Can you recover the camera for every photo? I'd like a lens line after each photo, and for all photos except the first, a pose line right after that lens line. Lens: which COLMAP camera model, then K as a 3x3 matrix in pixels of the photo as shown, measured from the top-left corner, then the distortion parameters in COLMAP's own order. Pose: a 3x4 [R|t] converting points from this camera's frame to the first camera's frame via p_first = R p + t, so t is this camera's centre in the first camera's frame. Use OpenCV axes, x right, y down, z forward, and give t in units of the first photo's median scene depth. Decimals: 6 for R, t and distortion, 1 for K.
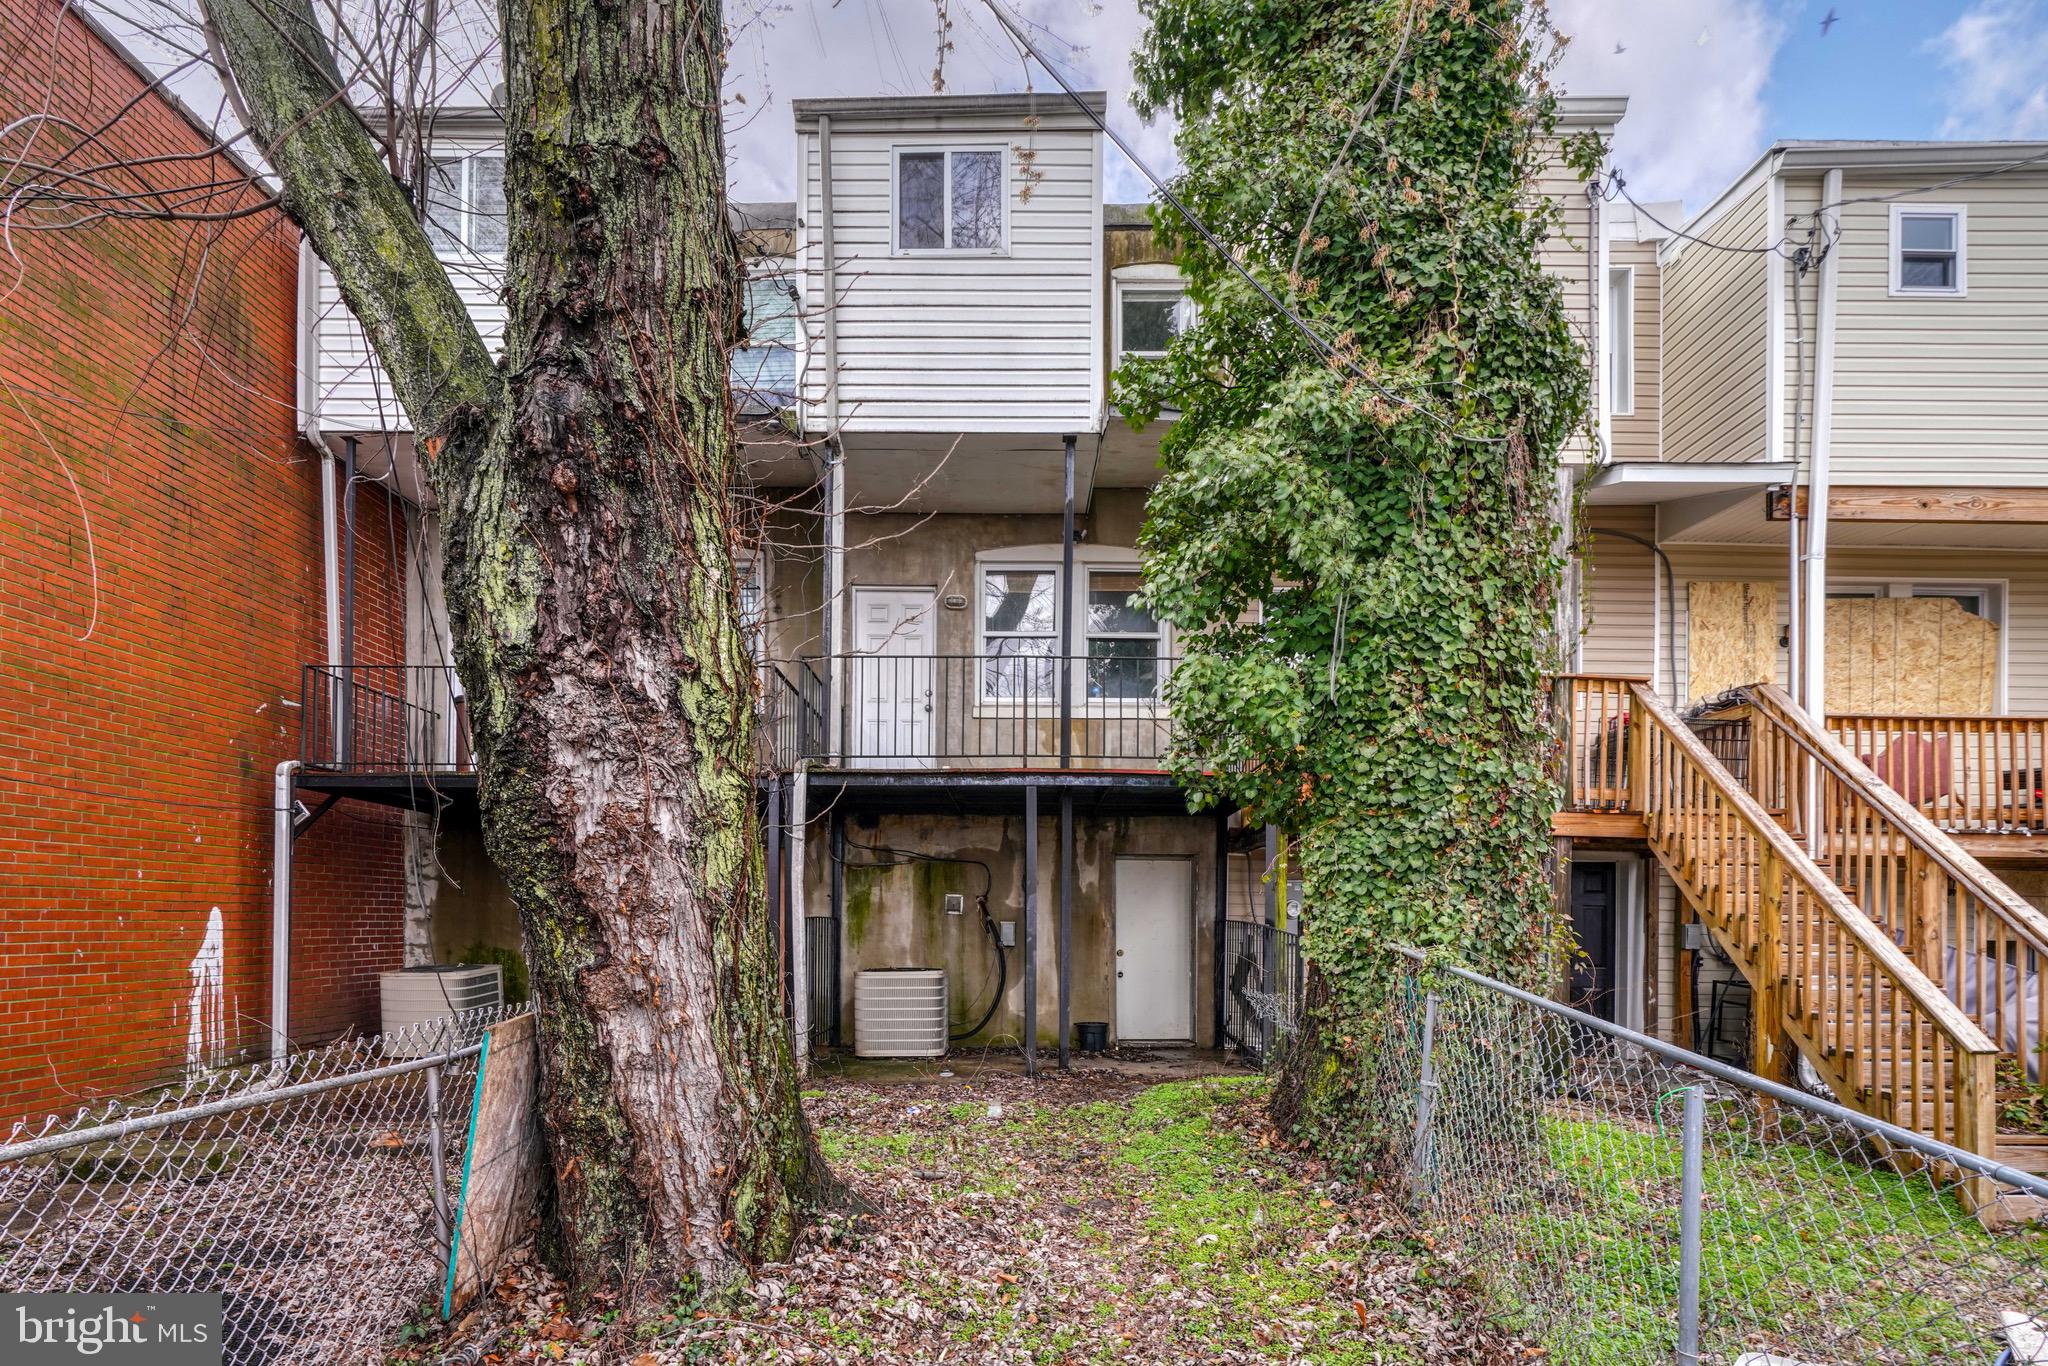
lens RADIAL K [[1062.4, 0, 1023.4], [0, 1062.4, 929.1], [0, 0, 1]] dist [-0.001297, 0.001452]
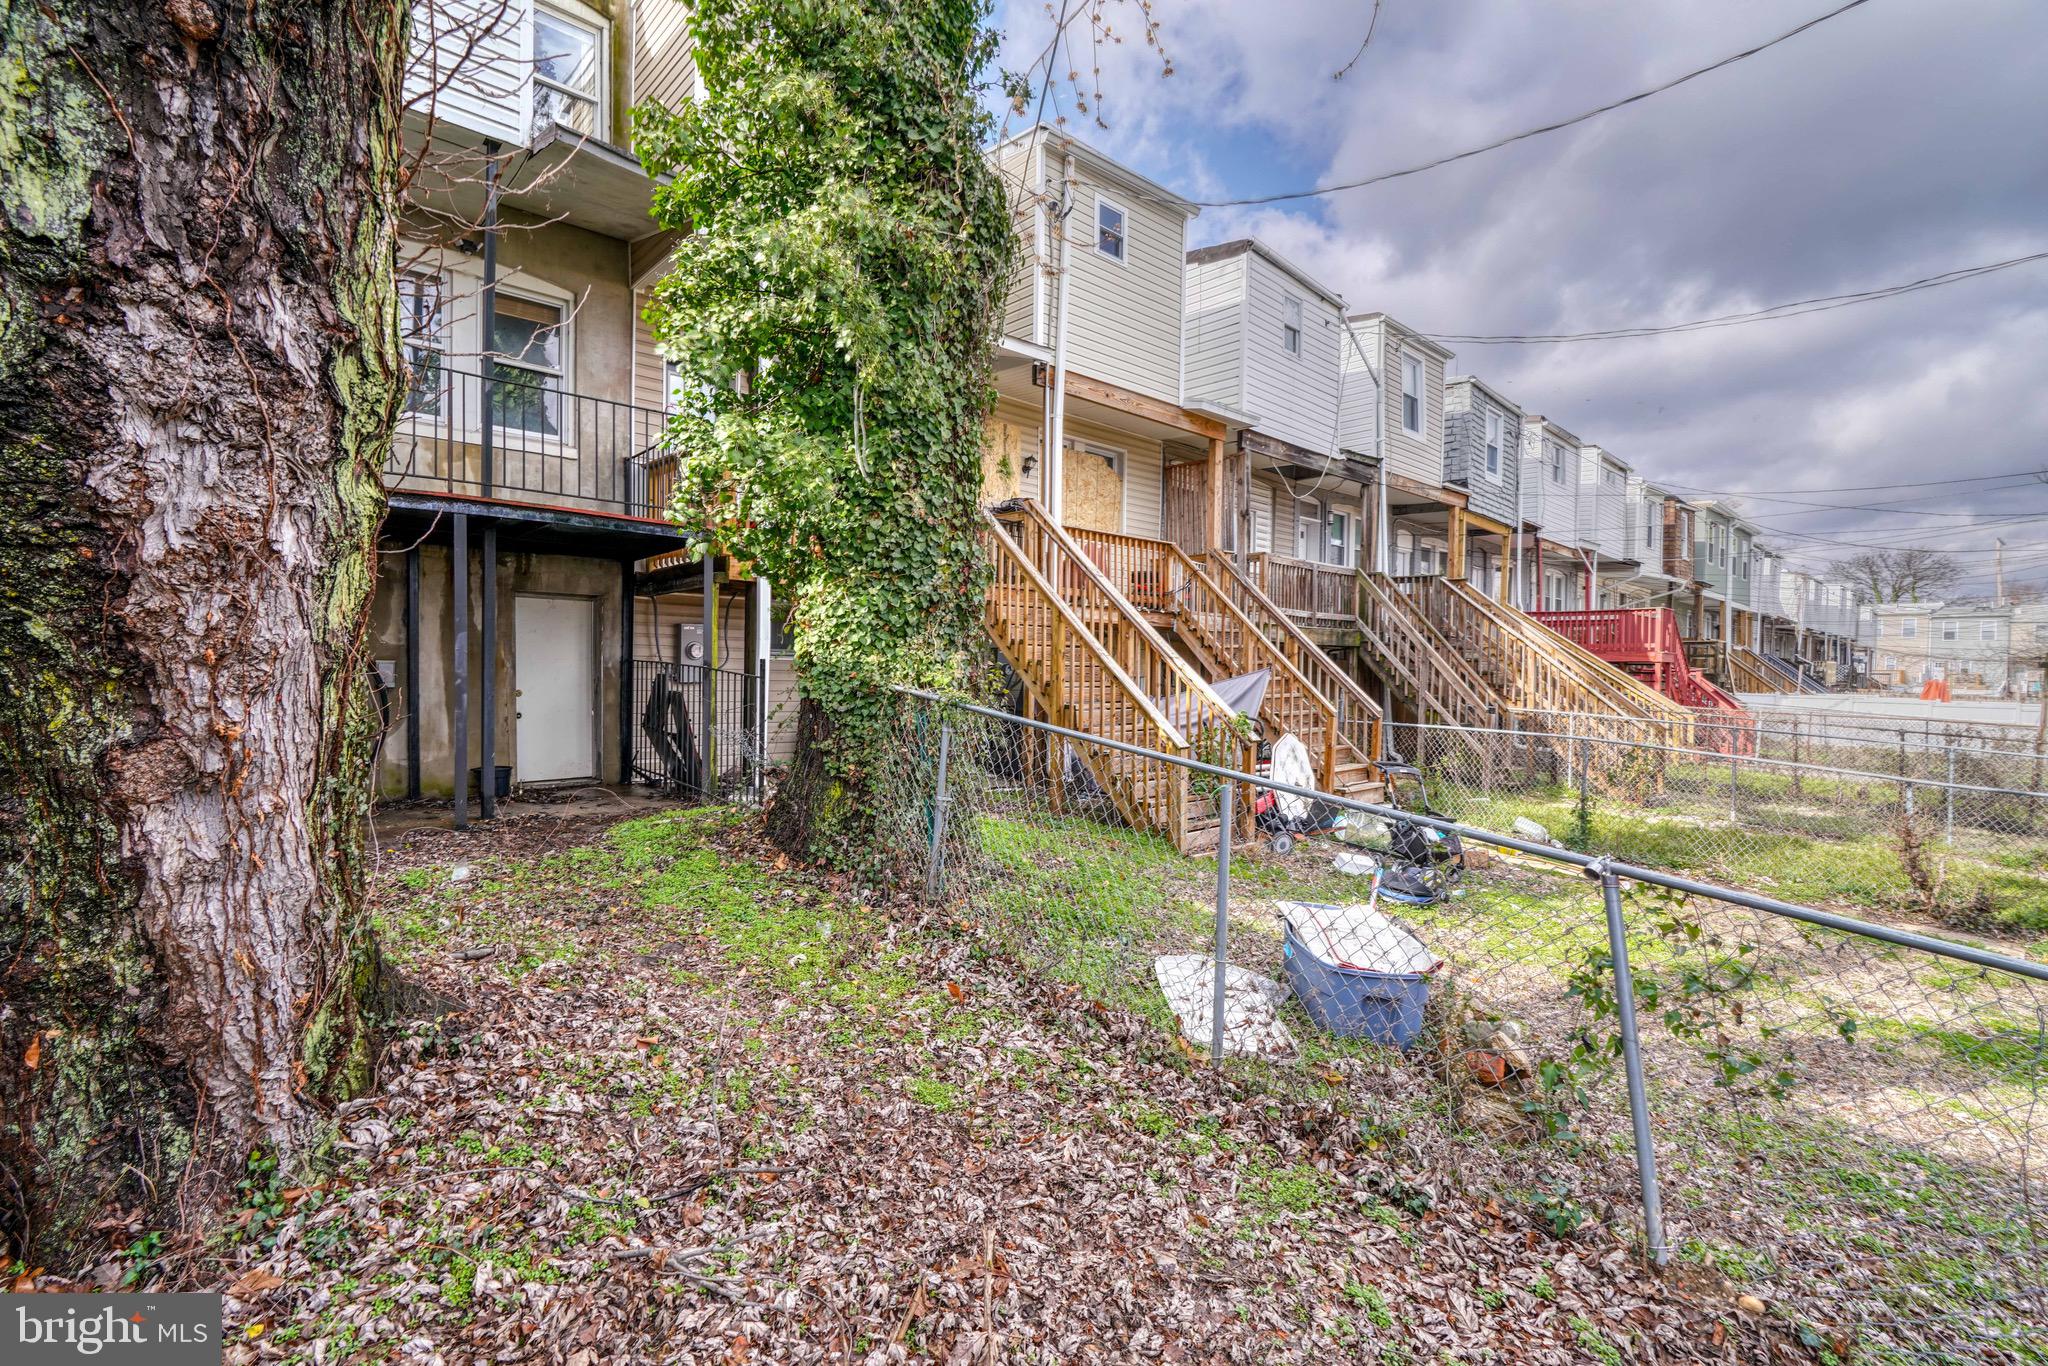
lens RADIAL K [[925.2, 0, 1024.0], [0, 925.2, 683.0], [0, 0, 1]] dist [0.000405, 0.002069]
pose [[0.744169, -0.009463, 0.667924, -0.350284], [-0.004694, 0.999801, 0.019394, -0.014924], [-0.667975, -0.017567, 0.743976, 0.168814]]
